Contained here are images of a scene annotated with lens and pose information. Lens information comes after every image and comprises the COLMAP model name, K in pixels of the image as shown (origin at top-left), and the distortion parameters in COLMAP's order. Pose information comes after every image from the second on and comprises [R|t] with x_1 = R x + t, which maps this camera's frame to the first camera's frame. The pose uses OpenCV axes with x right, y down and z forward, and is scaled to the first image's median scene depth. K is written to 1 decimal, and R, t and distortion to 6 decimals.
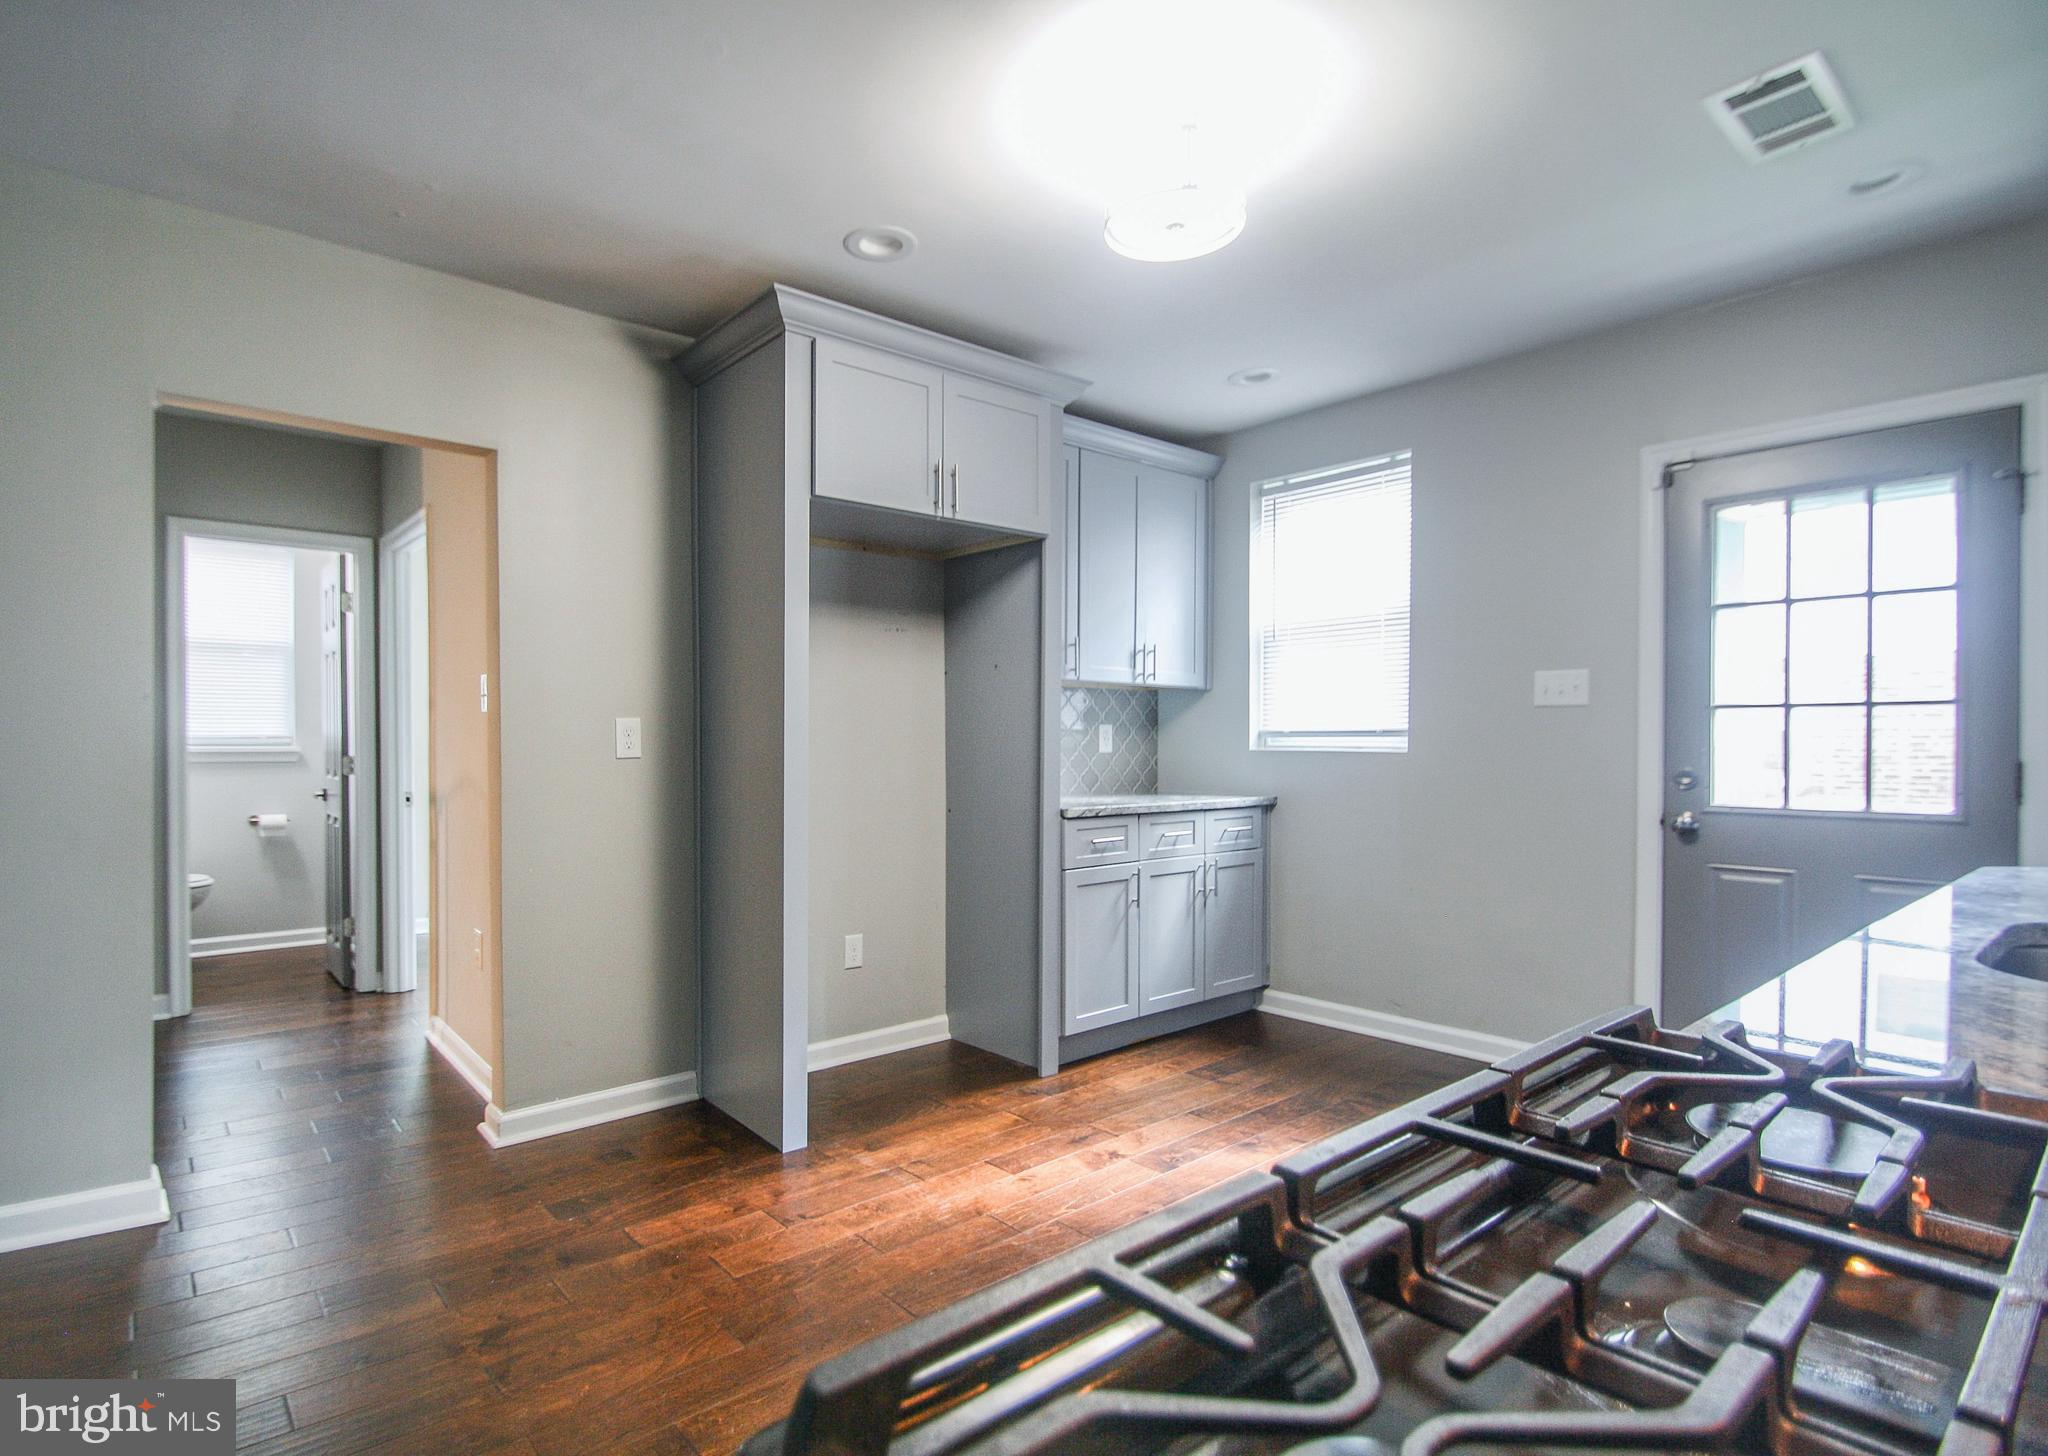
lens RADIAL K [[1029.3, 0, 957.6], [0, 1029.3, 745.0], [0, 0, 1]] dist [0.000773, -0.006712]
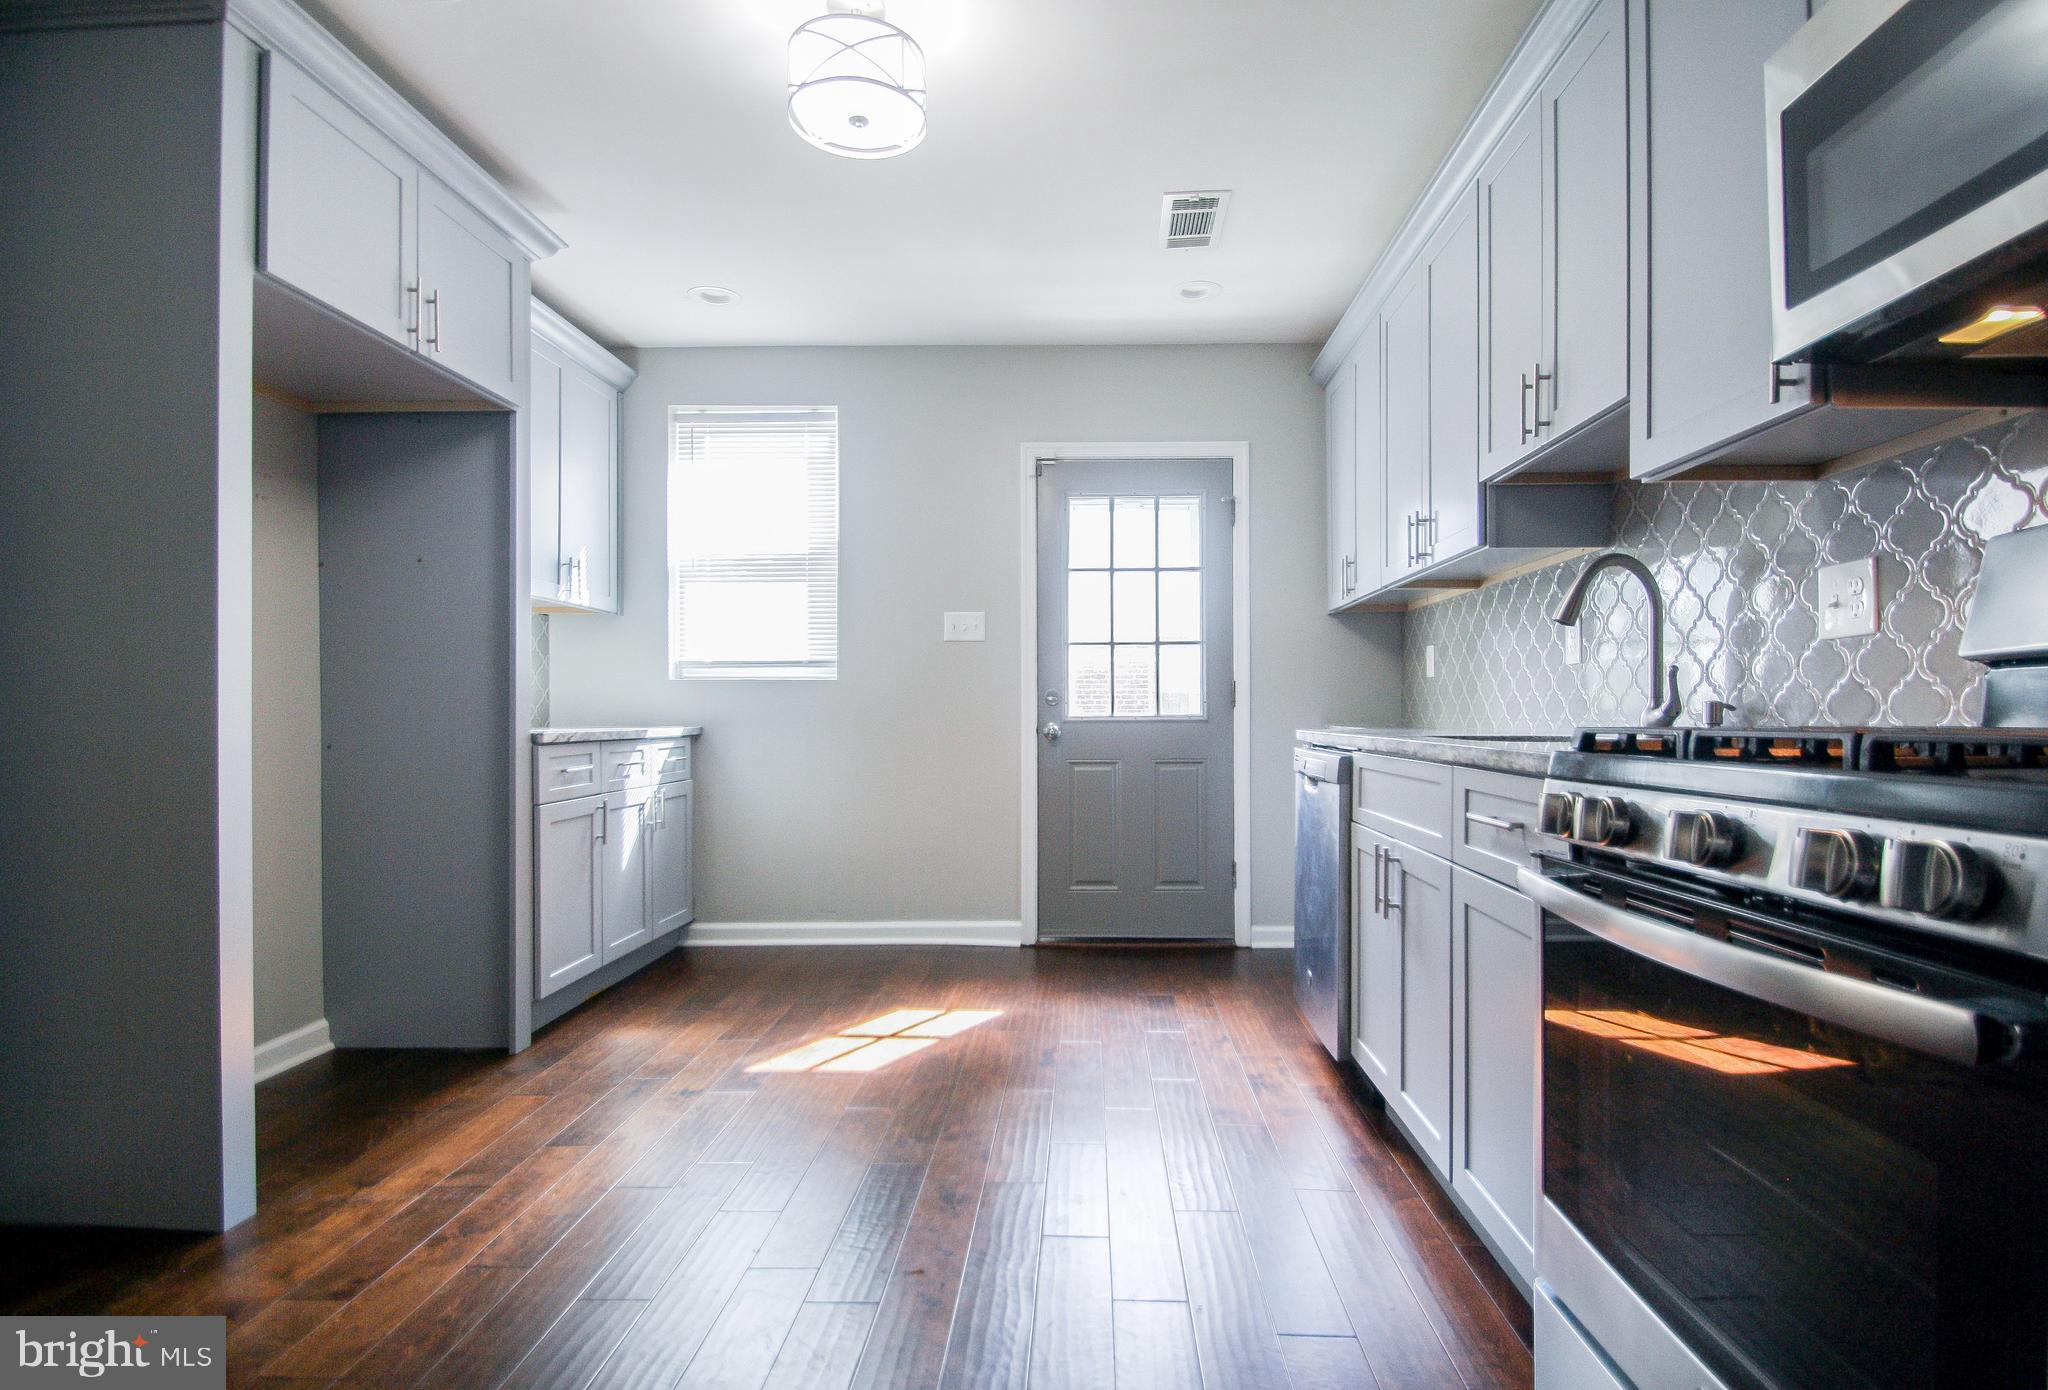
lens RADIAL K [[1010.7, 0, 1069.8], [0, 1010.7, 713.6], [0, 0, 1]] dist [-0.005320, -0.006496]
pose [[0.647971, -0.004504, 0.761652, -0.252987], [0.007118, 0.999975, -0.000142, 0.050240], [-0.761632, 0.005514, 0.647987, 0.126337]]
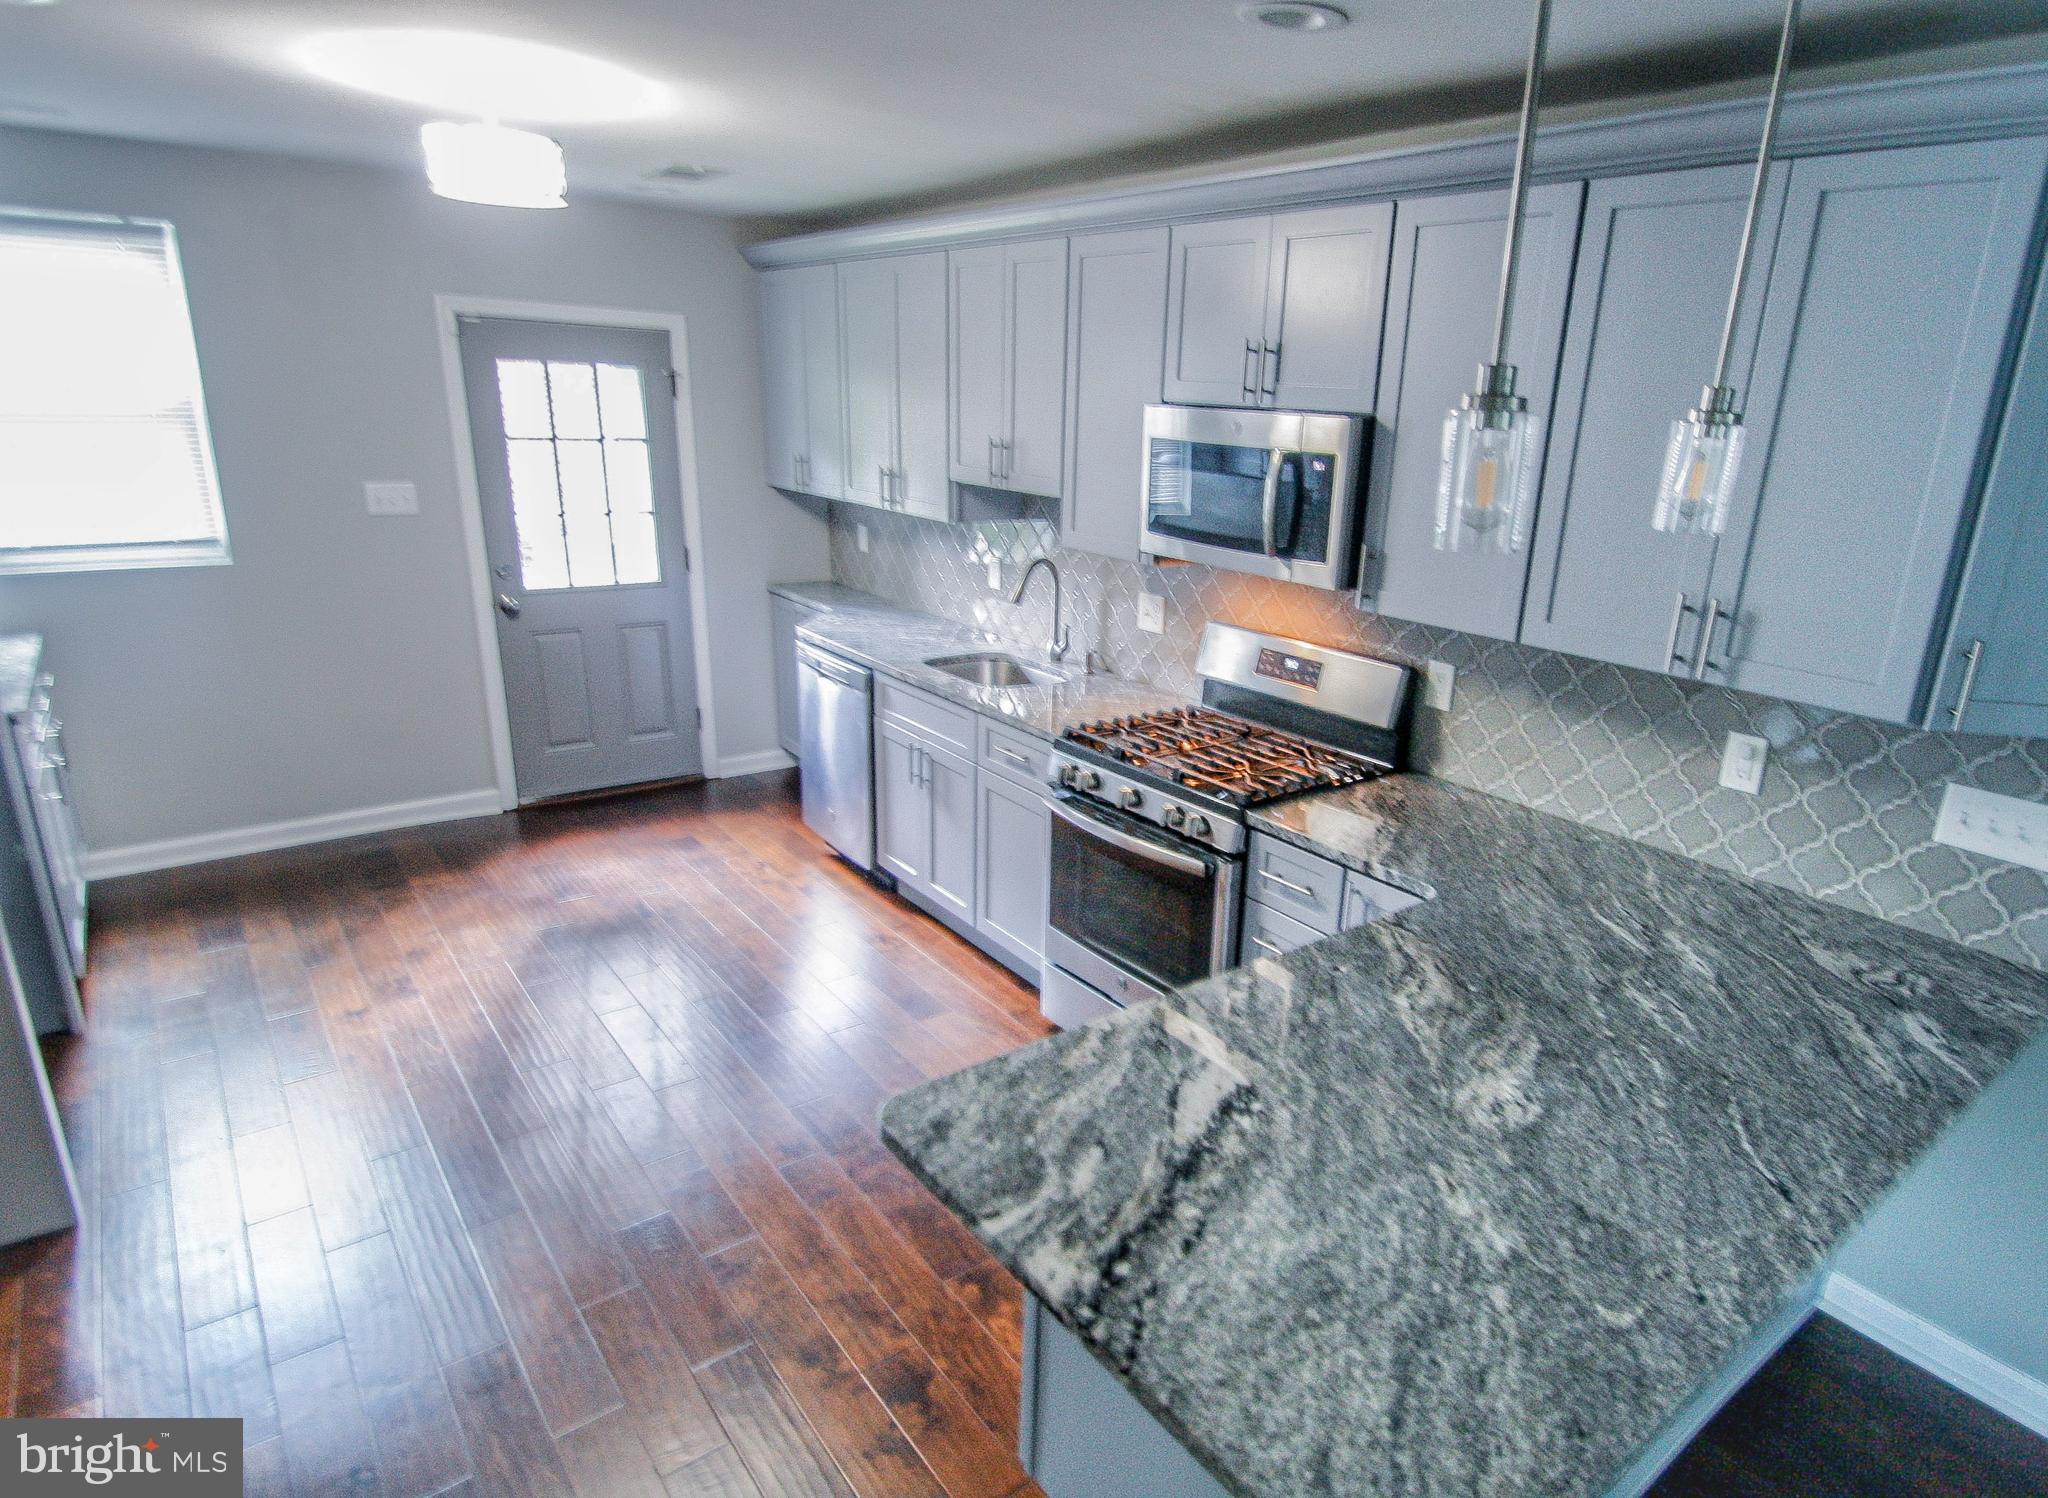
lens RADIAL K [[1178.1, 0, 1143.7], [0, 1178.1, 773.8], [0, 0, 1]] dist [-0.009539, -0.001876]
pose [[-0.003424, -0.306167, 0.951972, -0.762170], [-0.038710, 0.951304, 0.305813, -0.198392], [-0.999245, -0.035804, -0.015109, 0.174666]]
